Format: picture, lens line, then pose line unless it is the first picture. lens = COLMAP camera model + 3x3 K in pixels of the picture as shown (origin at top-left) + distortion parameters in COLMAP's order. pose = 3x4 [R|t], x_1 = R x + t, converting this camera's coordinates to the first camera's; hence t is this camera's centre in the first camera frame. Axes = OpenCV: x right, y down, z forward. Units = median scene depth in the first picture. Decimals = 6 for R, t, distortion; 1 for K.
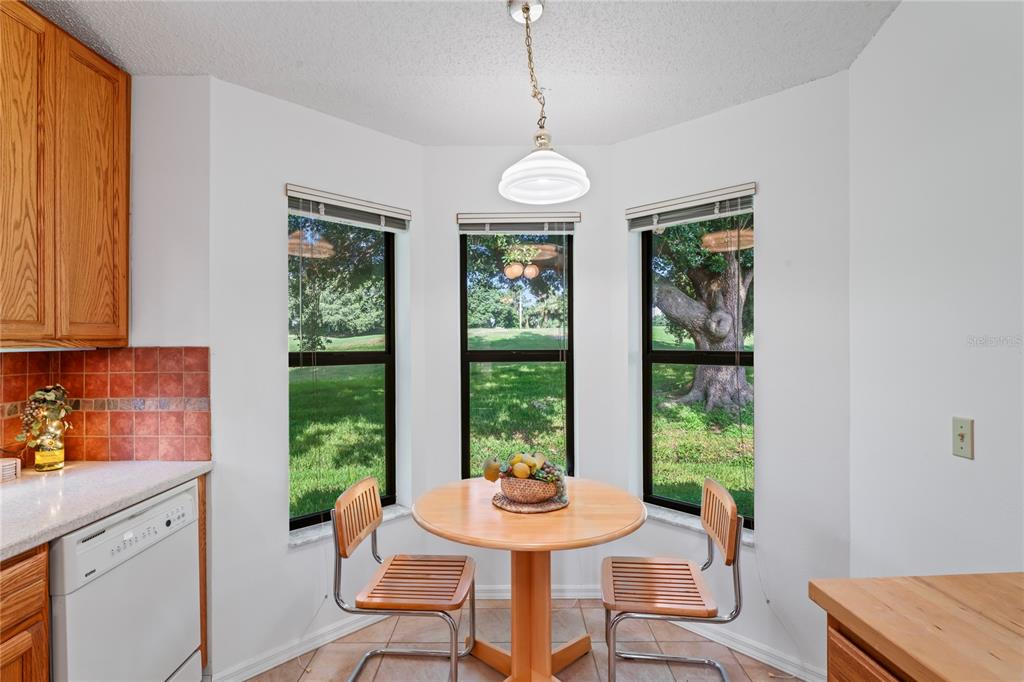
lens RADIAL K [[521.6, 0, 513.4], [0, 521.6, 343.5], [0, 0, 1]] dist [-0.002676, 0.000607]
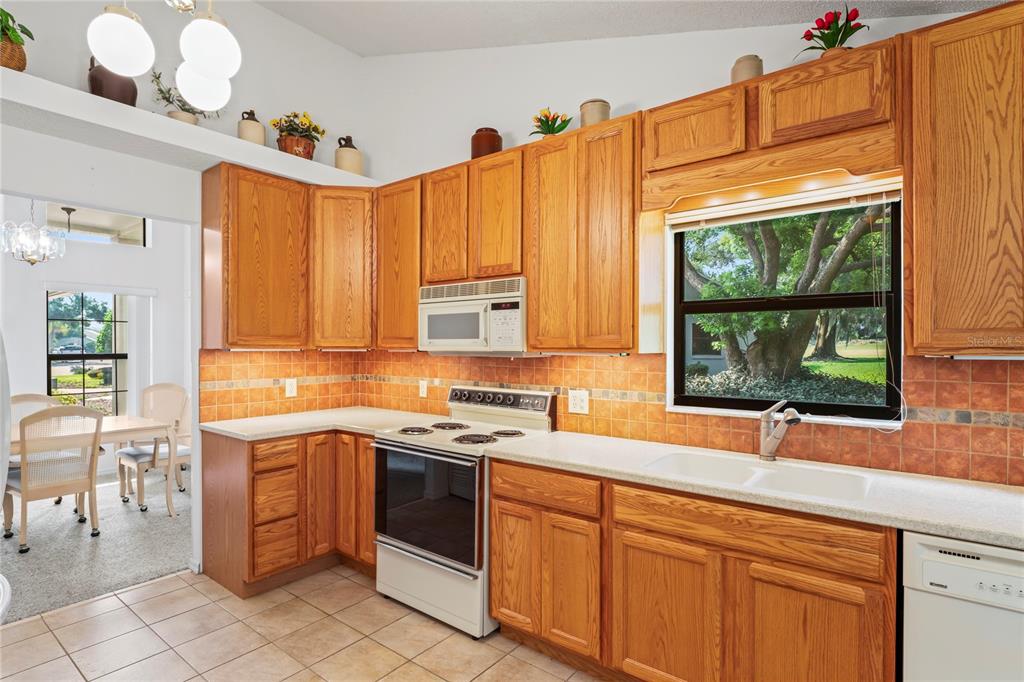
lens RADIAL K [[521.6, 0, 514.3], [0, 521.6, 350.7], [0, 0, 1]] dist [-0.002676, 0.000607]
pose [[-0.619574, 0.007290, -0.784904, 0.290148], [-0.002097, 0.999938, 0.010943, -0.006902], [0.784935, 0.008426, -0.619521, 0.628741]]
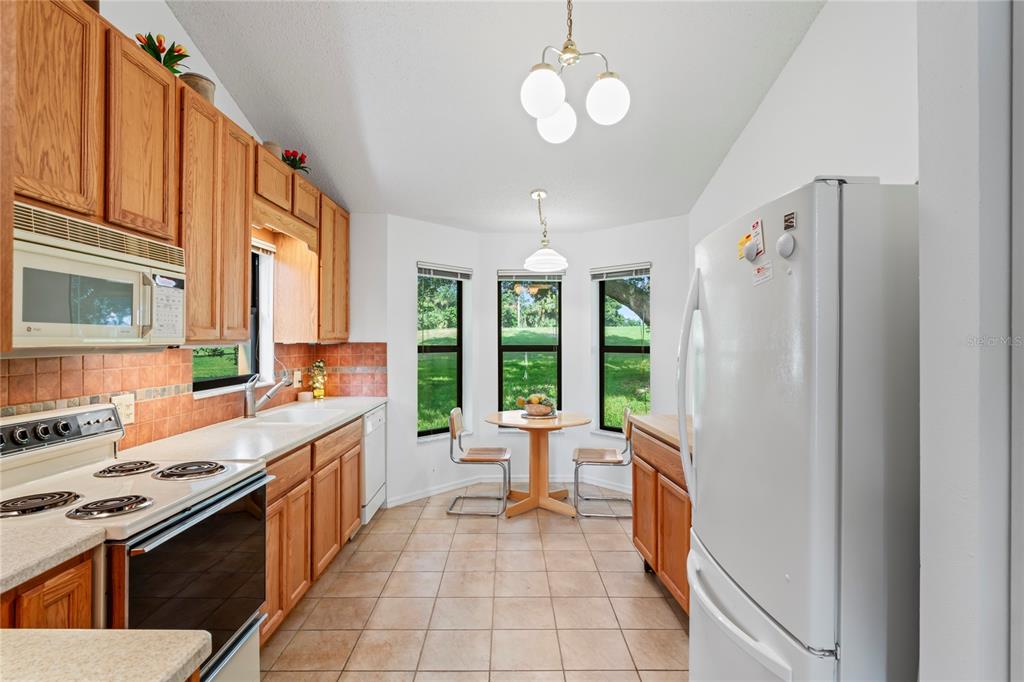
lens RADIAL K [[521.6, 0, 507.9], [0, 521.6, 333.8], [0, 0, 1]] dist [-0.002676, 0.000607]
pose [[0.999981, 0.004678, -0.004105, -0.078146], [-0.004736, 0.999887, -0.014269, -0.001082], [0.004038, 0.014288, 0.999890, -1.007957]]
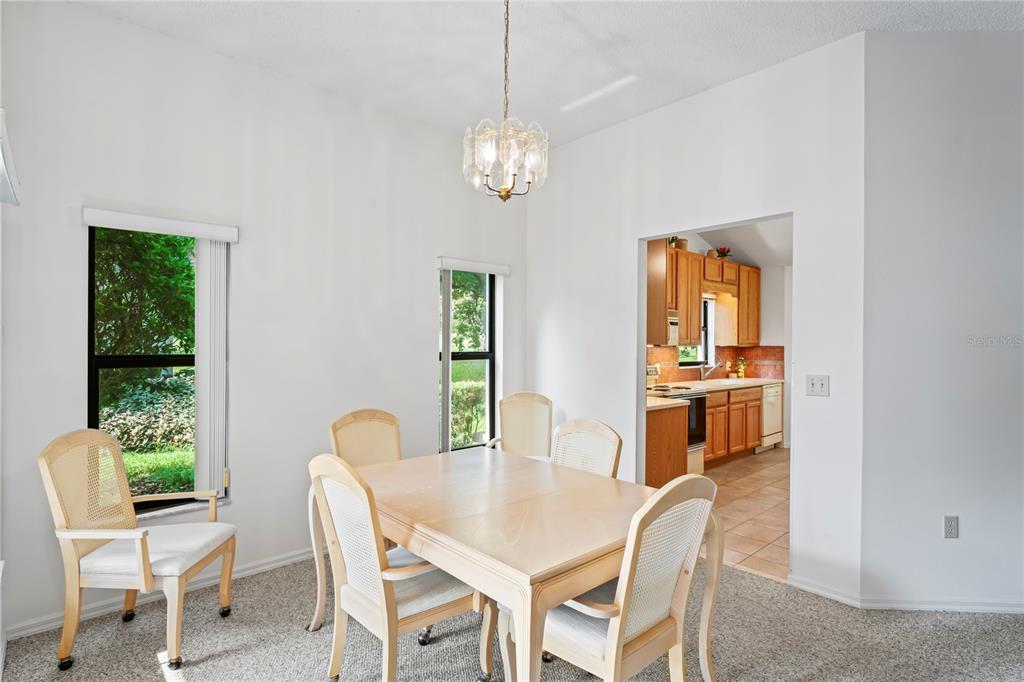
lens RADIAL K [[521.6, 0, 508.3], [0, 521.6, 343.5], [0, 0, 1]] dist [-0.002676, 0.000607]
pose [[0.670857, 0.008524, -0.741538, 0.673182], [-0.010483, 0.999943, 0.002011, 0.001345], [0.741513, 0.006424, 0.670908, -2.403279]]
